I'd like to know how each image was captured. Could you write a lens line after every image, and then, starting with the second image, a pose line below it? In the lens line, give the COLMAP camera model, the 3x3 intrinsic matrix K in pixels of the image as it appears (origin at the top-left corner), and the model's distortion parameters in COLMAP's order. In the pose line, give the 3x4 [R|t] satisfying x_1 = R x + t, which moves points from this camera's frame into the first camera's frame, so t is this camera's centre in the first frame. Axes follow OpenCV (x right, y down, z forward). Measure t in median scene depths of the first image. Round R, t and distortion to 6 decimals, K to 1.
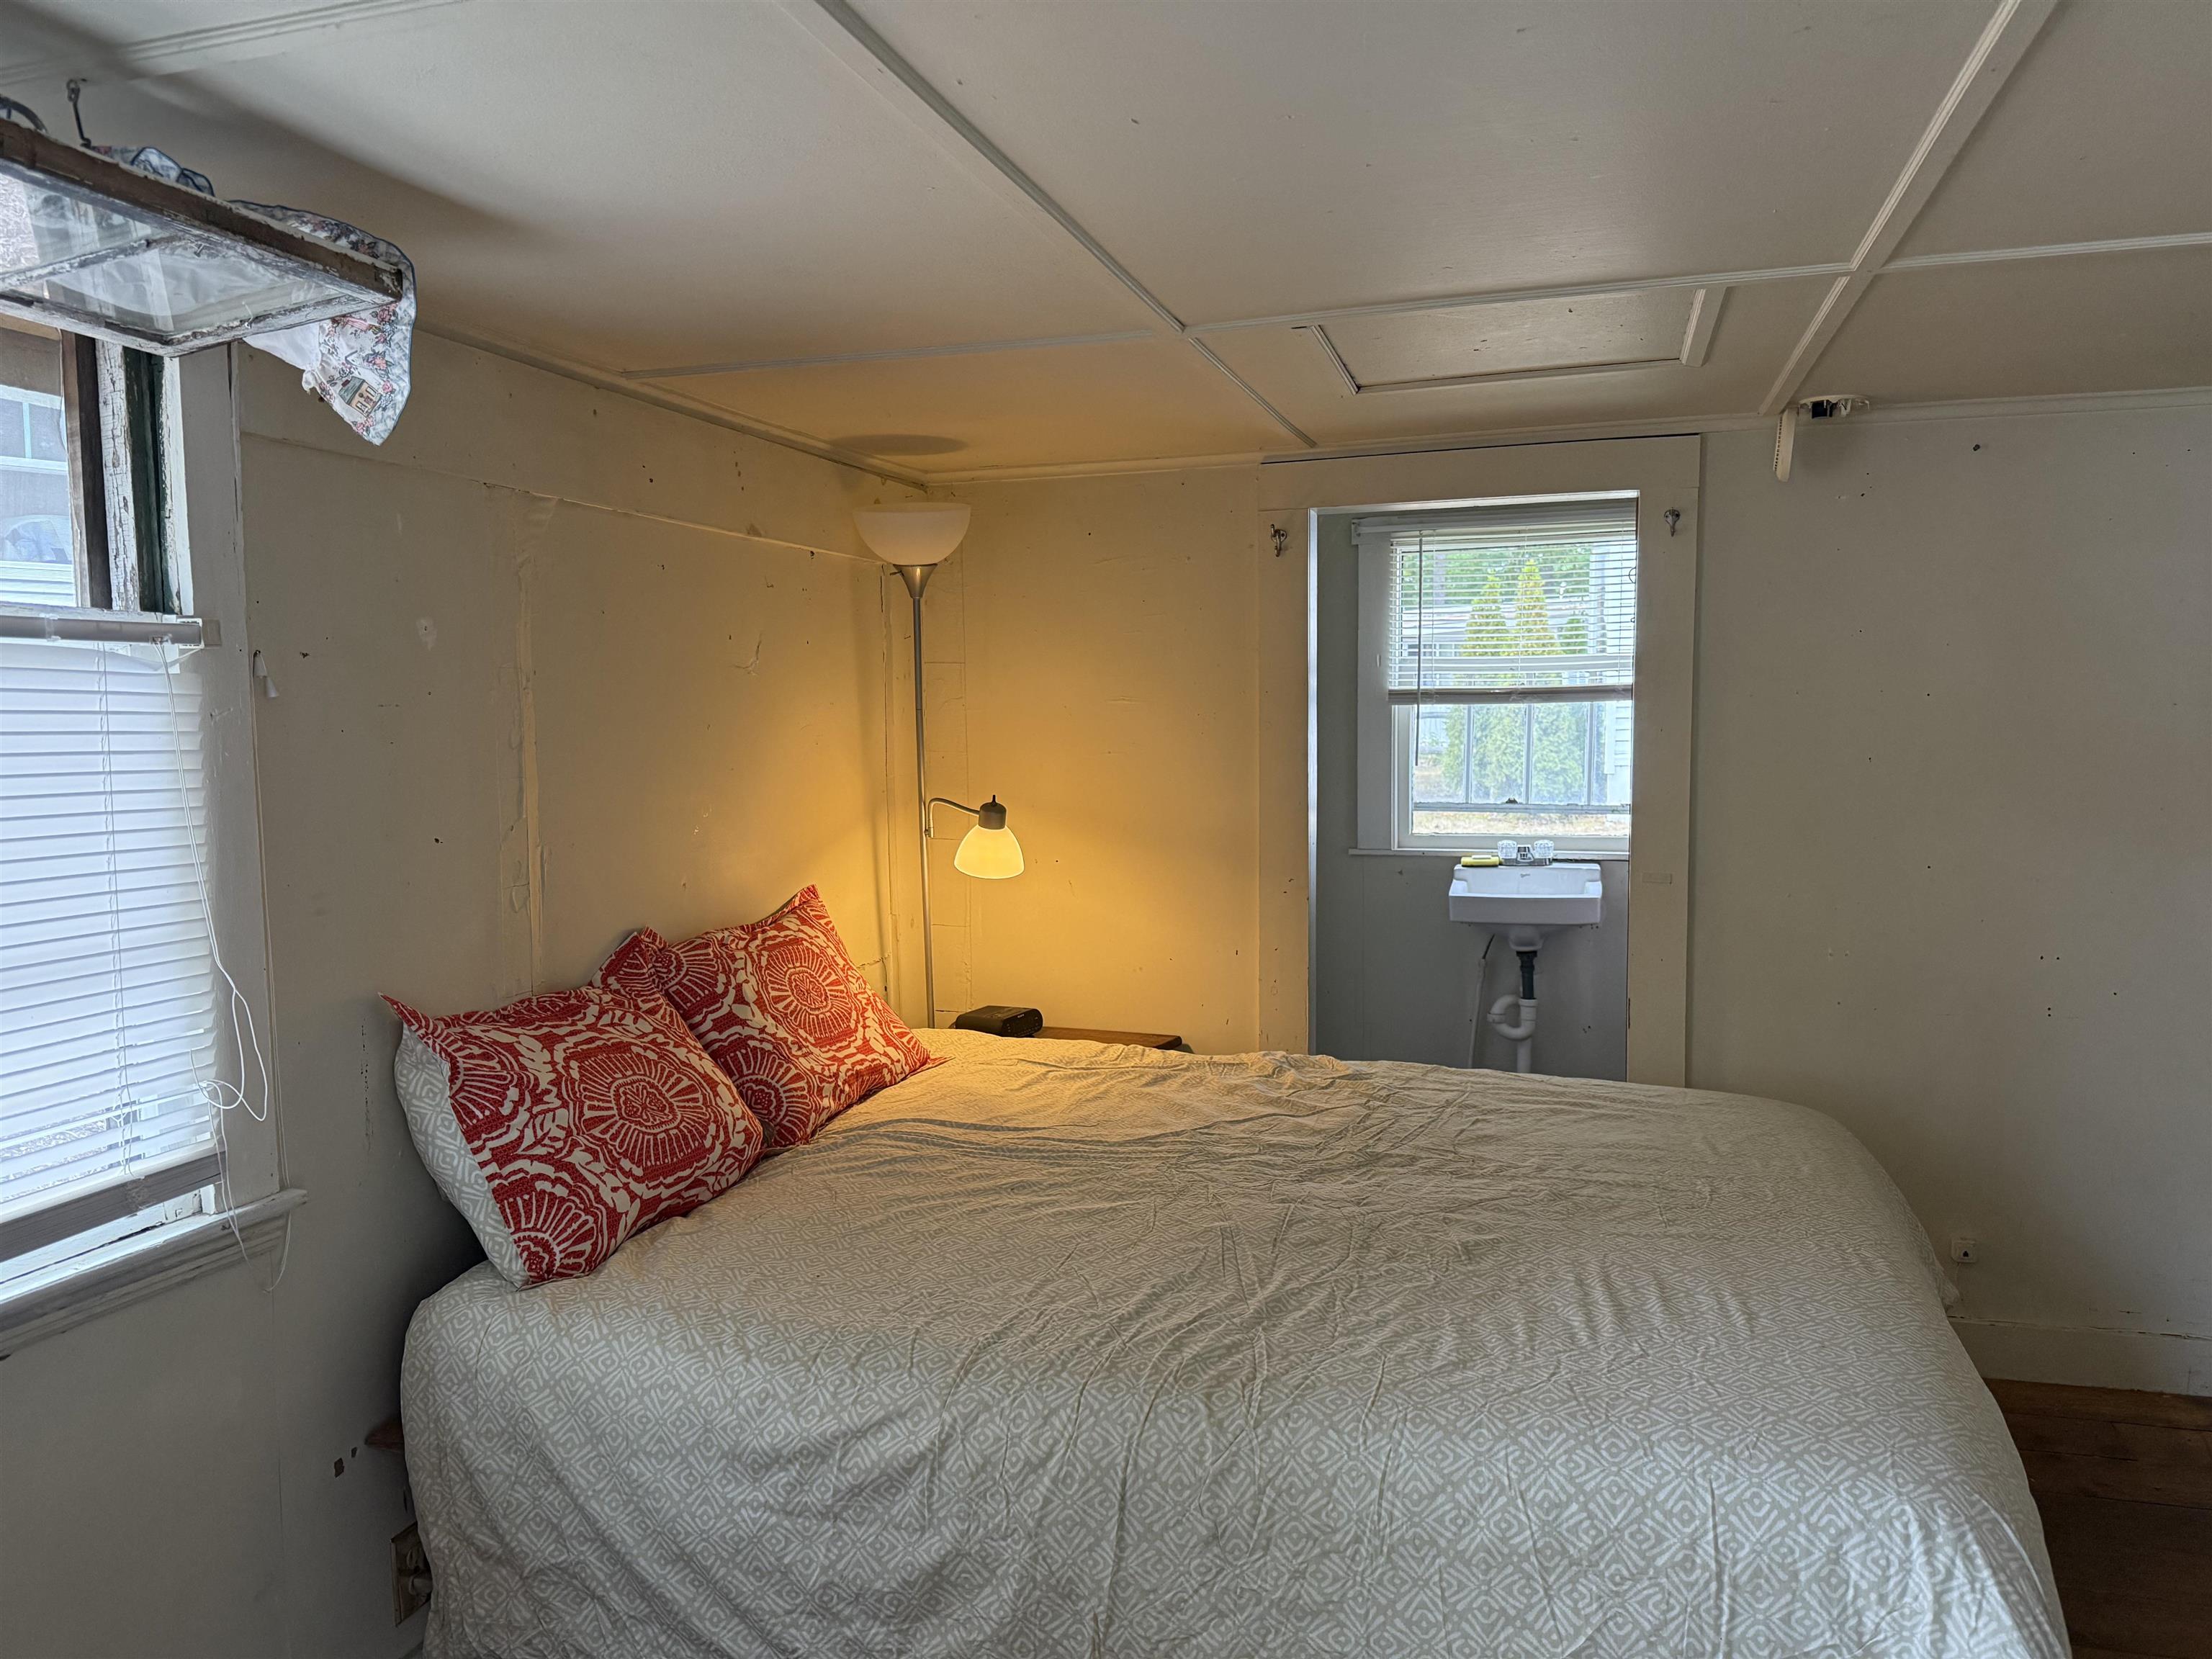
lens RADIAL K [[1546.7, 0, 1106.0], [0, 1546.7, 829.5], [0, 0, 1]] dist [0.135743, -0.230772]
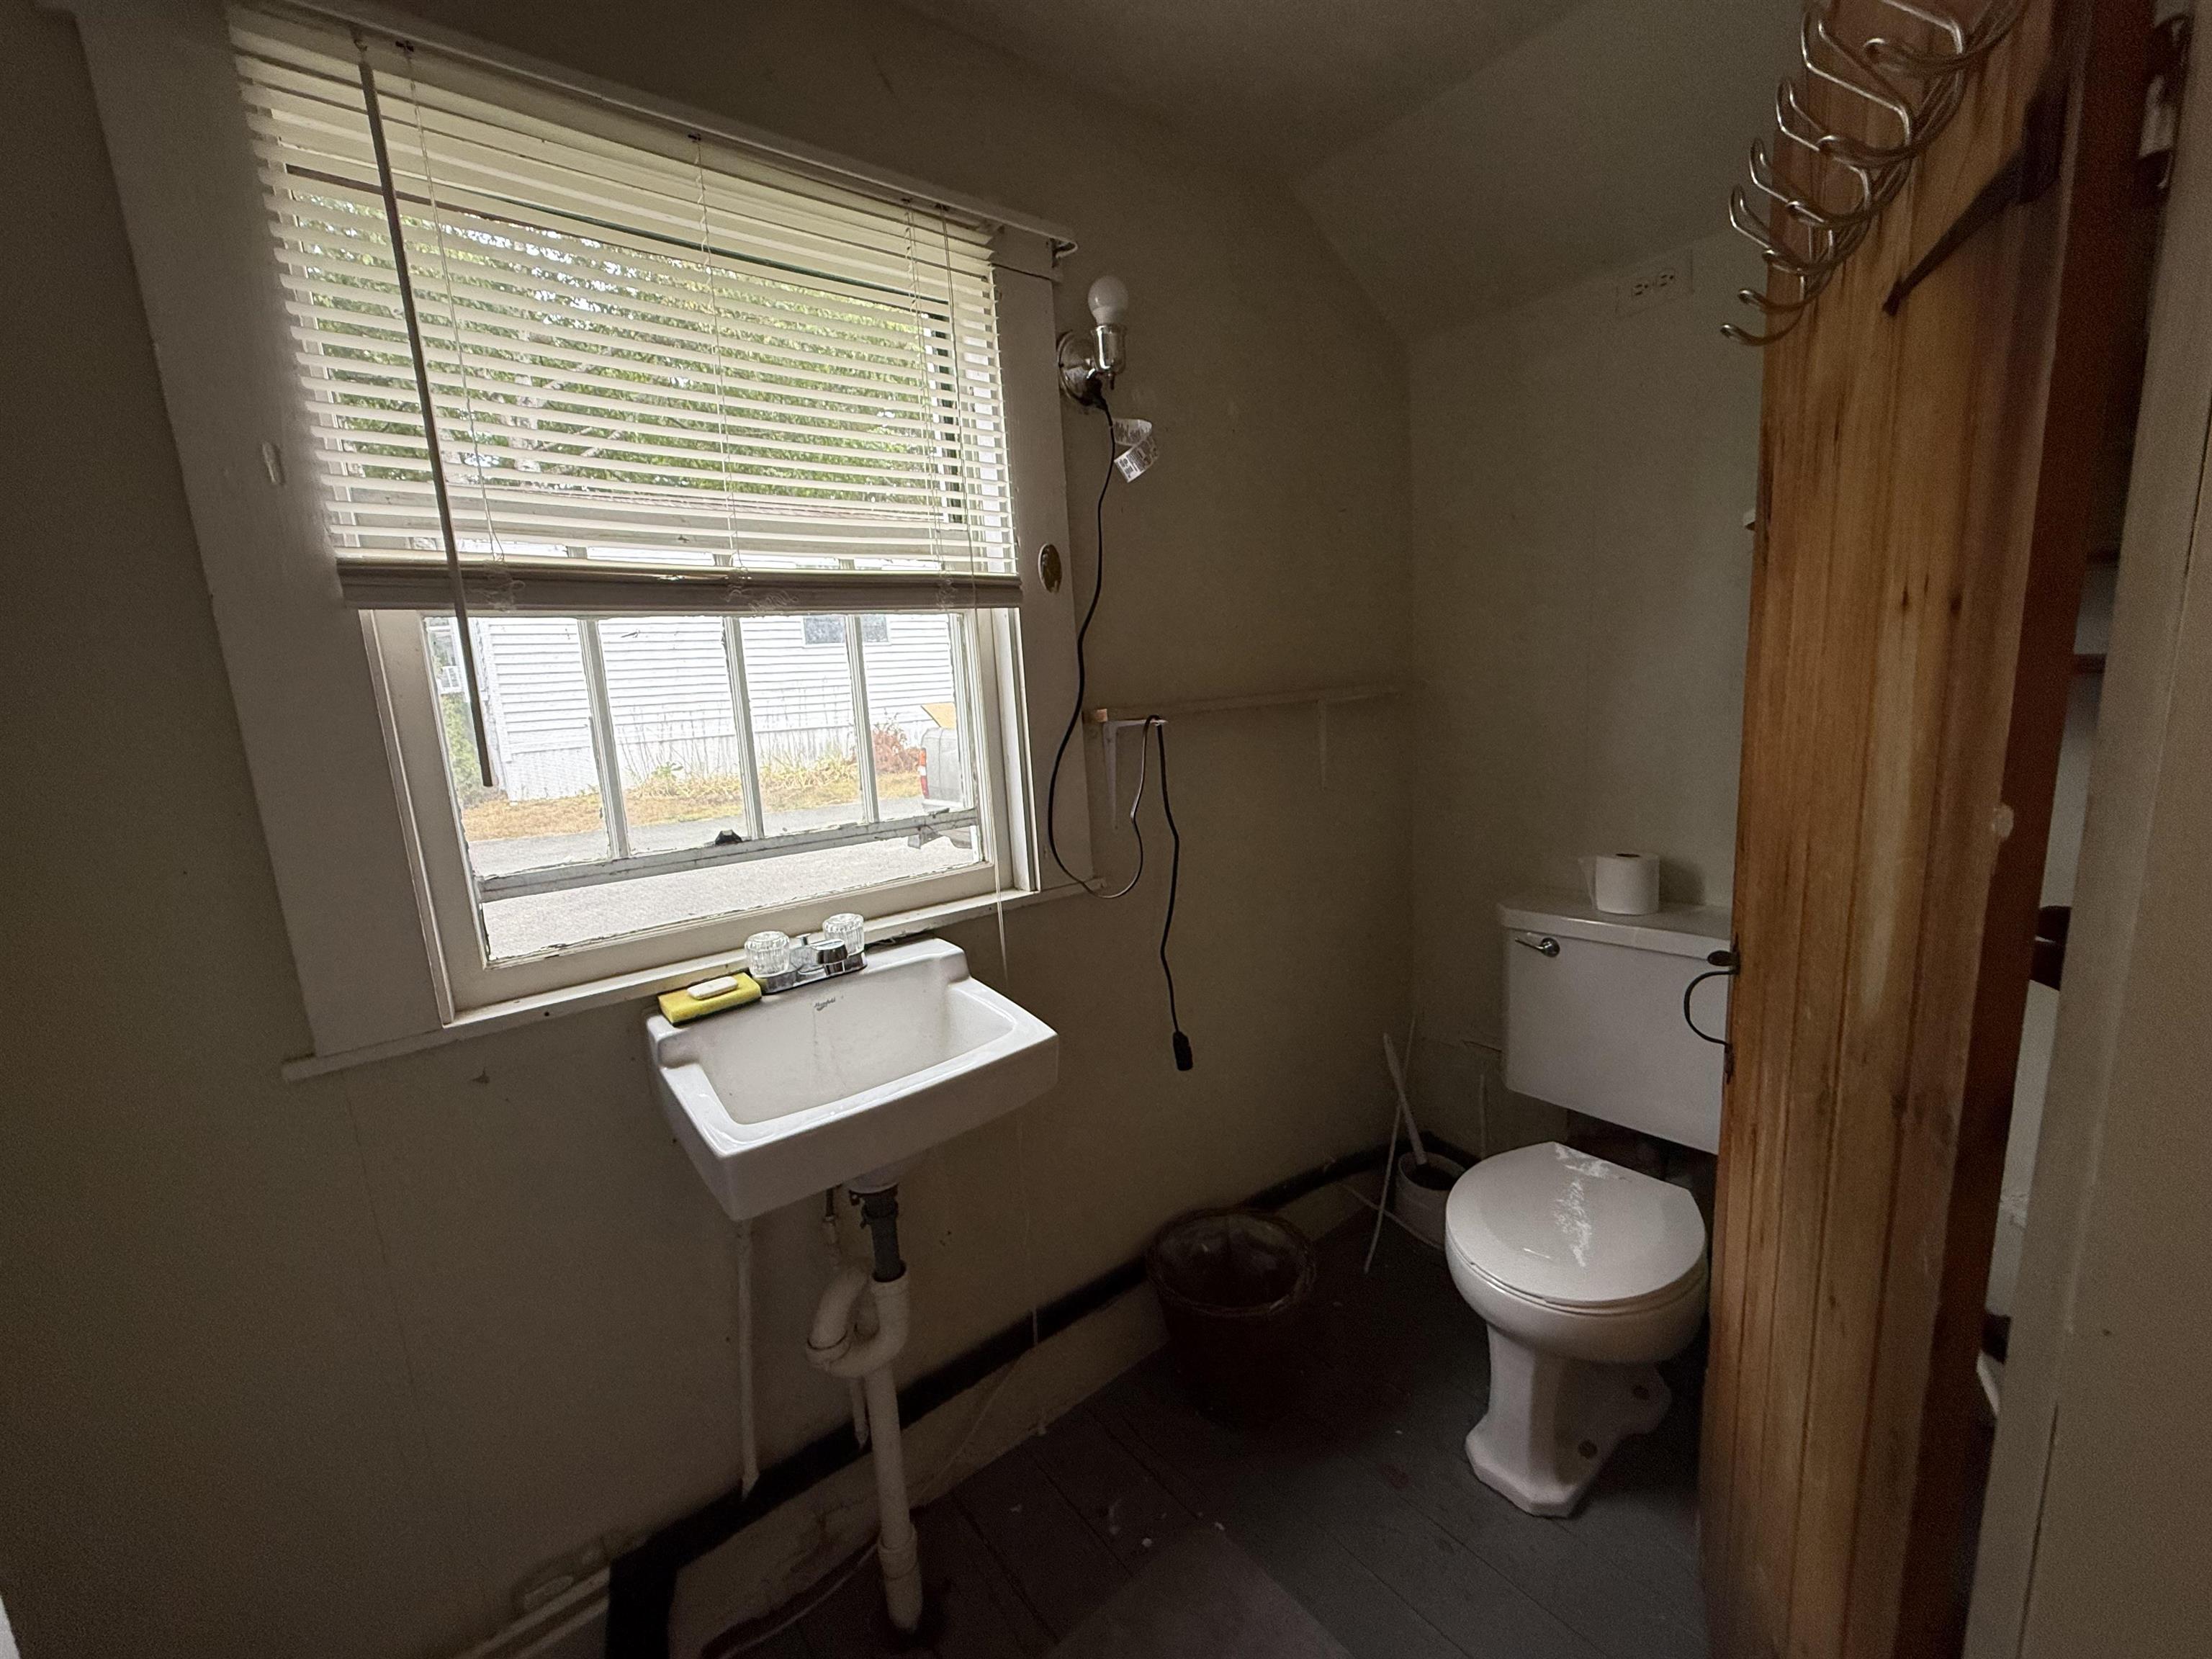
lens RADIAL K [[900.4, 0, 1106.0], [0, 900.4, 829.5], [0, 0, 1]] dist [0.035541, 0.000003]
pose [[0.562810, -0.156440, 0.811647, 0.107632], [0.098612, 0.987622, 0.121979, -0.042681], [-0.820683, 0.011387, 0.571270, 0.761955]]
